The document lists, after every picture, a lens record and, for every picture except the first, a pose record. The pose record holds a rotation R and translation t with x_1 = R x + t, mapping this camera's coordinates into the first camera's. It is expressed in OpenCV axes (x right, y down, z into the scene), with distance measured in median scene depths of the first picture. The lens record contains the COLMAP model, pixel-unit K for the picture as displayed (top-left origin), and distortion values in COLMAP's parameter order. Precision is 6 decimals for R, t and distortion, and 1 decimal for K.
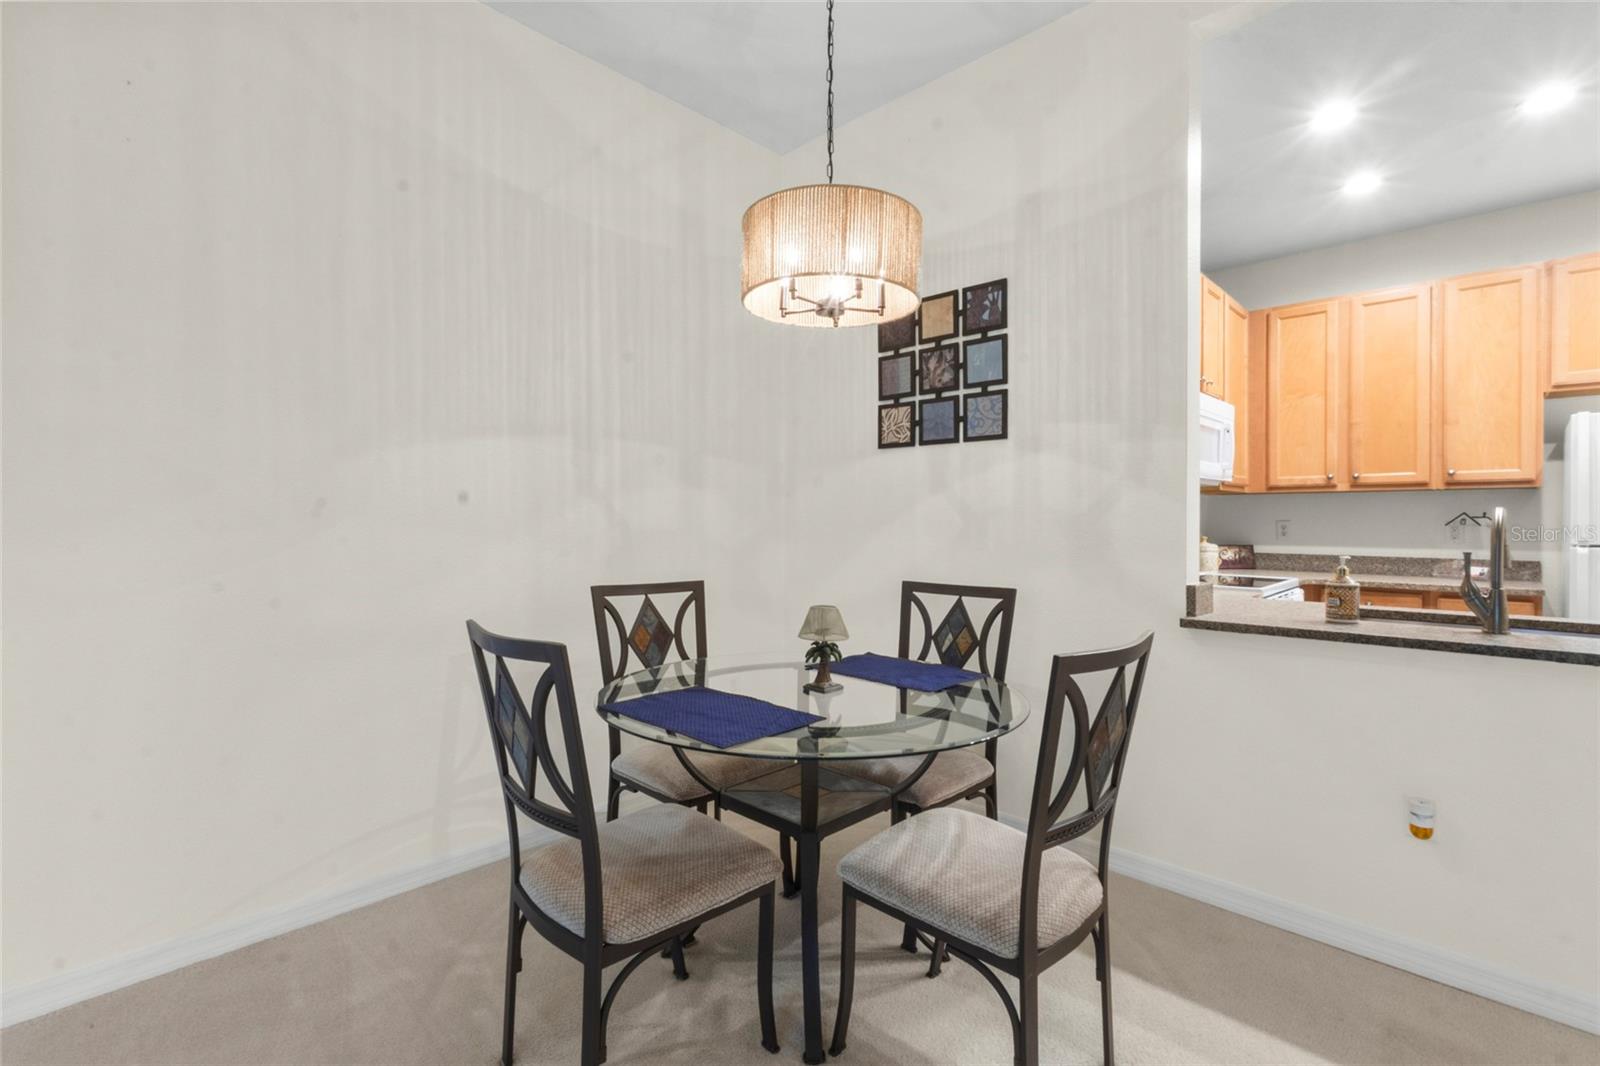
lens RADIAL K [[738.1, 0, 797.4], [0, 738.1, 520.5], [0, 0, 1]] dist [0.002373, 0.000250]
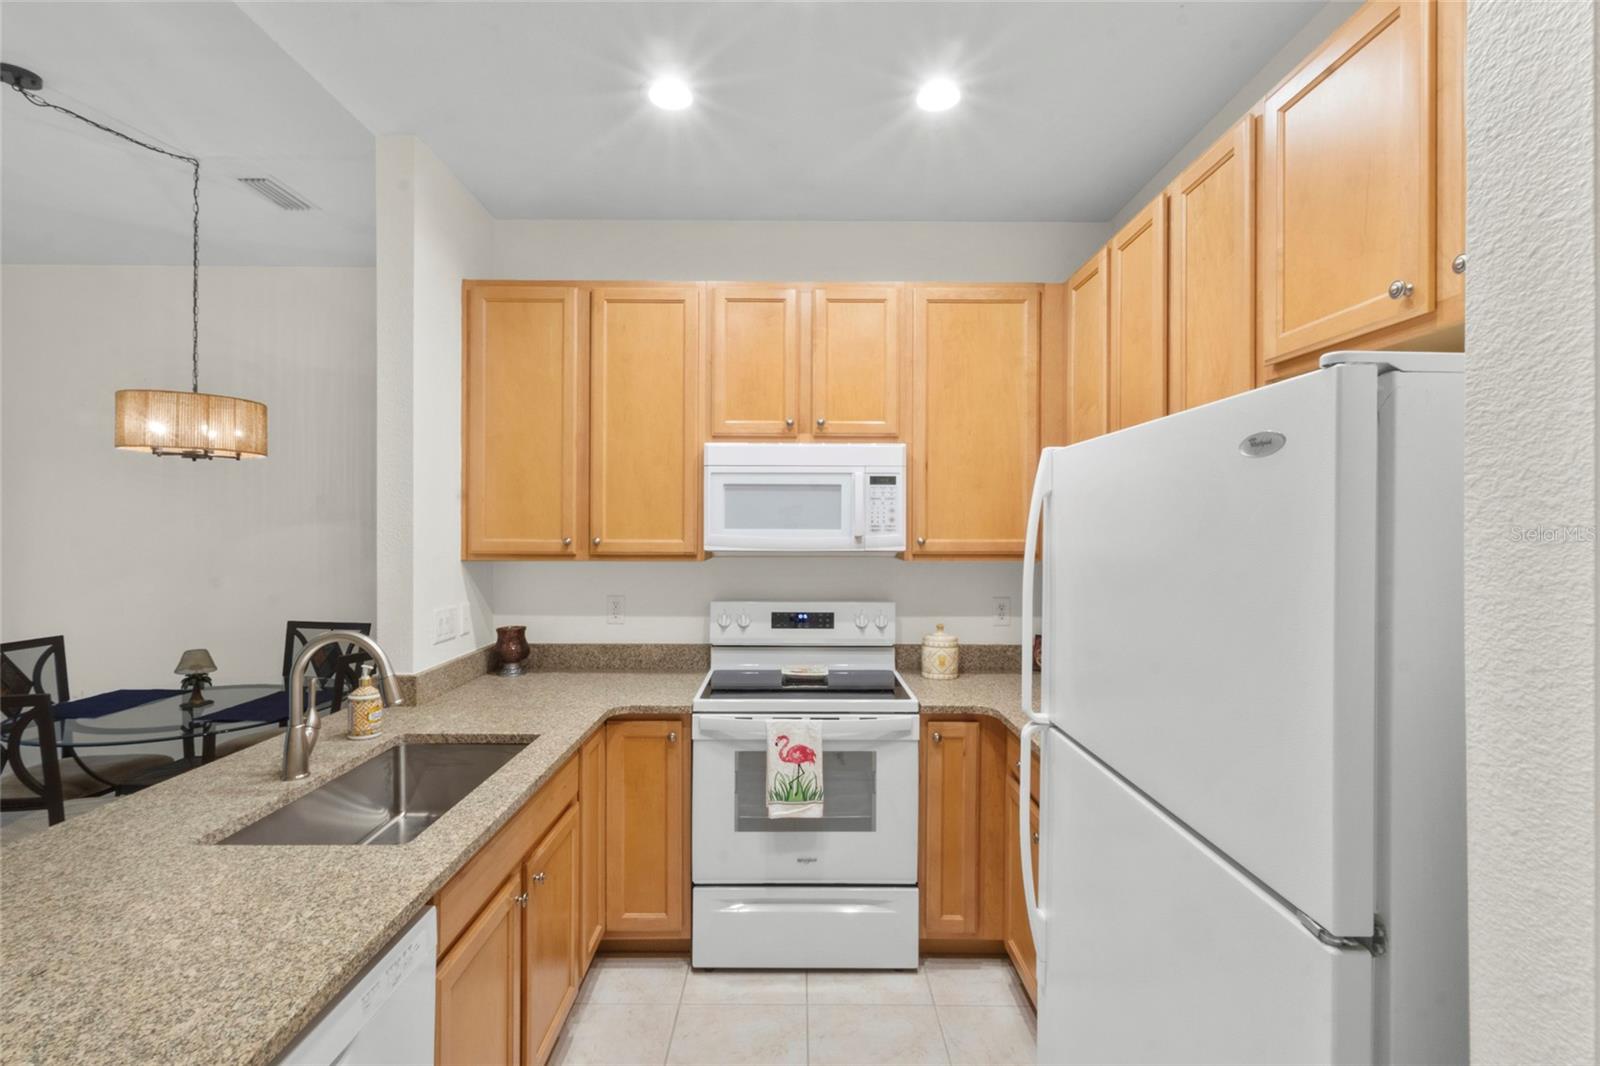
lens RADIAL K [[738.1, 0, 794.2], [0, 738.1, 531.3], [0, 0, 1]] dist [0.002373, 0.000250]
pose [[0.695589, 0.006167, -0.718414, 1.283596], [-0.008809, 0.999961, 0.000055, -0.088756], [0.718386, 0.006290, 0.695616, 0.537349]]
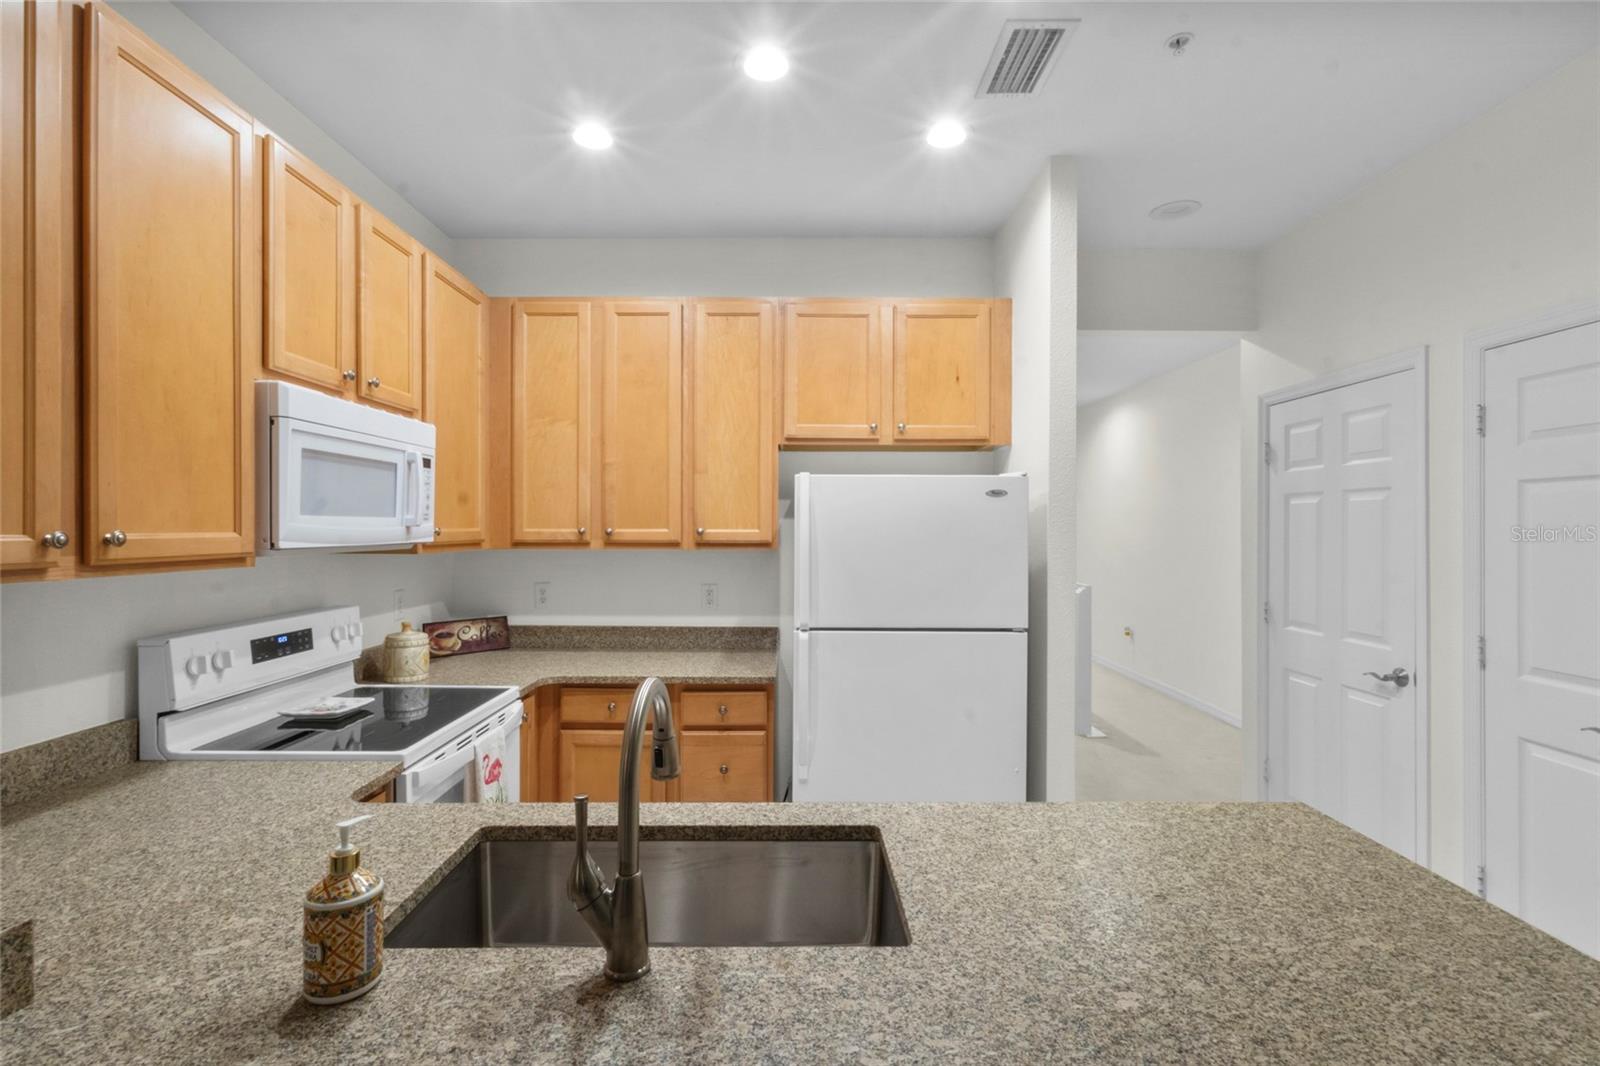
lens RADIAL K [[738.1, 0, 796.3], [0, 738.1, 531.6], [0, 0, 1]] dist [0.002373, 0.000250]
pose [[0.717677, -0.000925, 0.696376, 0.457129], [0.000118, 0.999999, 0.001207, -0.078392], [-0.696376, -0.000784, 0.717676, 0.391387]]
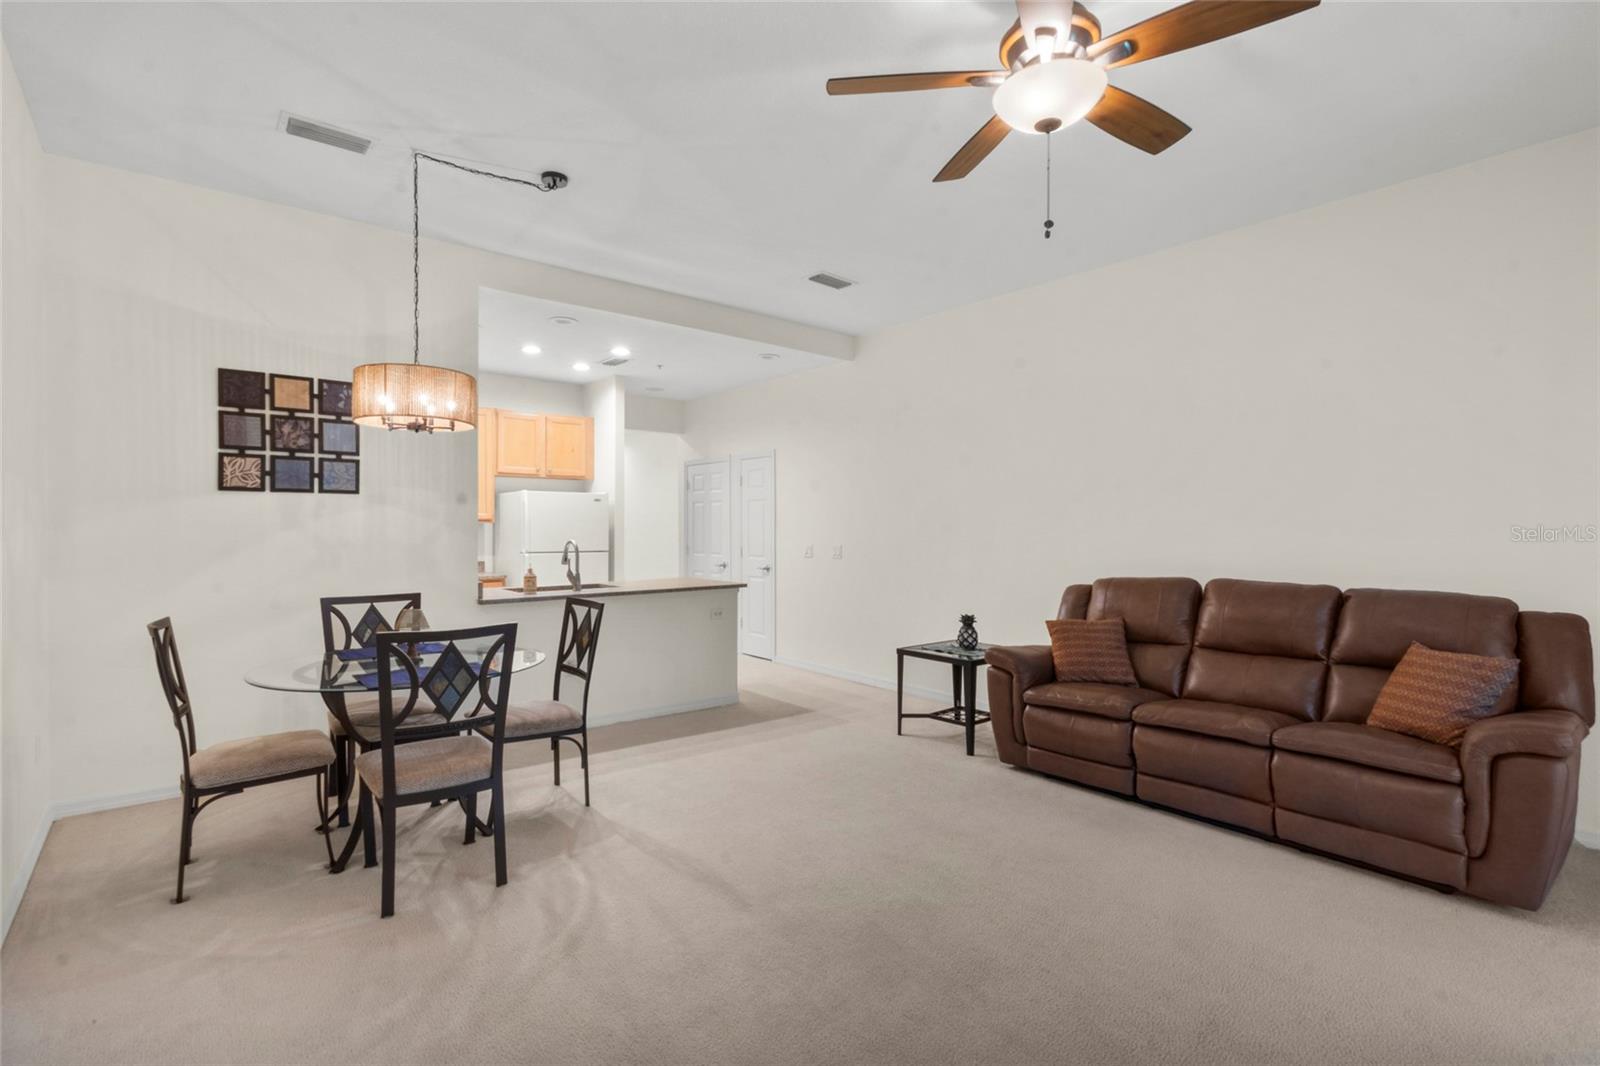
lens RADIAL K [[738.1, 0, 794.8], [0, 738.1, 529.1], [0, 0, 1]] dist [0.002373, 0.000250]
pose [[0.110813, -0.004999, 0.993829, -0.956608], [0.002793, 0.999985, 0.004719, -0.041869], [-0.993837, 0.002253, 0.110825, -0.008826]]
